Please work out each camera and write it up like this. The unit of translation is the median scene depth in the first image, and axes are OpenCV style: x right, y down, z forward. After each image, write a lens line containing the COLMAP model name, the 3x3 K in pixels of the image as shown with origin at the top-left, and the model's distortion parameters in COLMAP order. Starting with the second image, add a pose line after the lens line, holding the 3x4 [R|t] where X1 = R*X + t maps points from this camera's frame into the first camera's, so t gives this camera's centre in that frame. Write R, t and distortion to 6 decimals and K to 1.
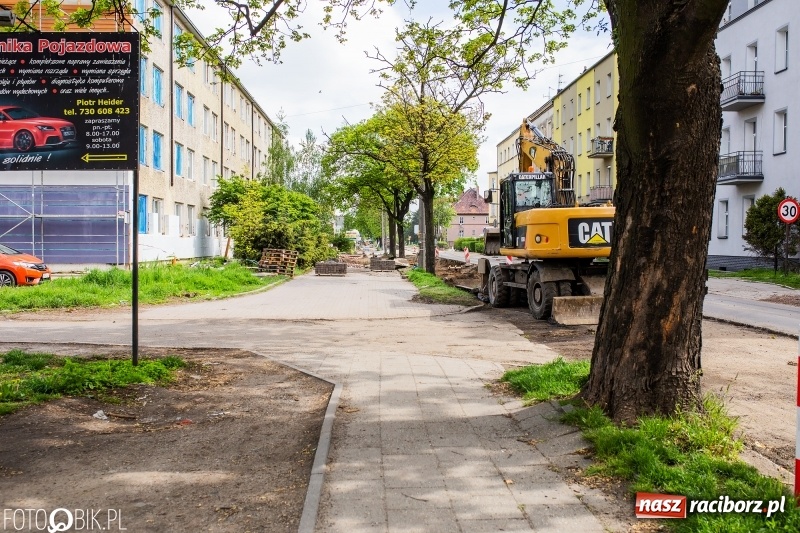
lens RADIAL K [[773.2, 0, 400.0], [0, 773.2, 265.3], [0, 0, 1]] dist [-0.020168, 0.000000]
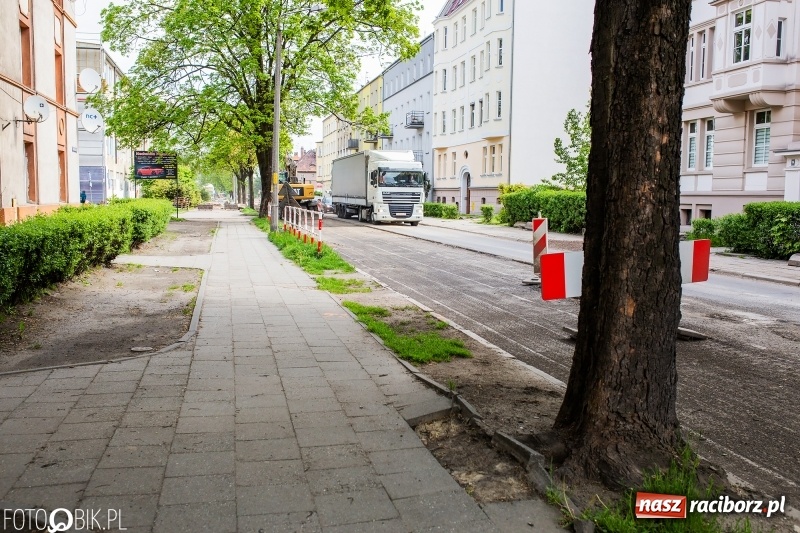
lens RADIAL K [[773.2, 0, 397.4], [0, 773.2, 269.0], [0, 0, 1]] dist [-0.020168, 0.000000]
pose [[0.983345, -0.007919, 0.181577, 0.030938], [-0.003756, 0.997952, 0.063861, 0.027928], [-0.181711, -0.063480, 0.981301, -0.903641]]
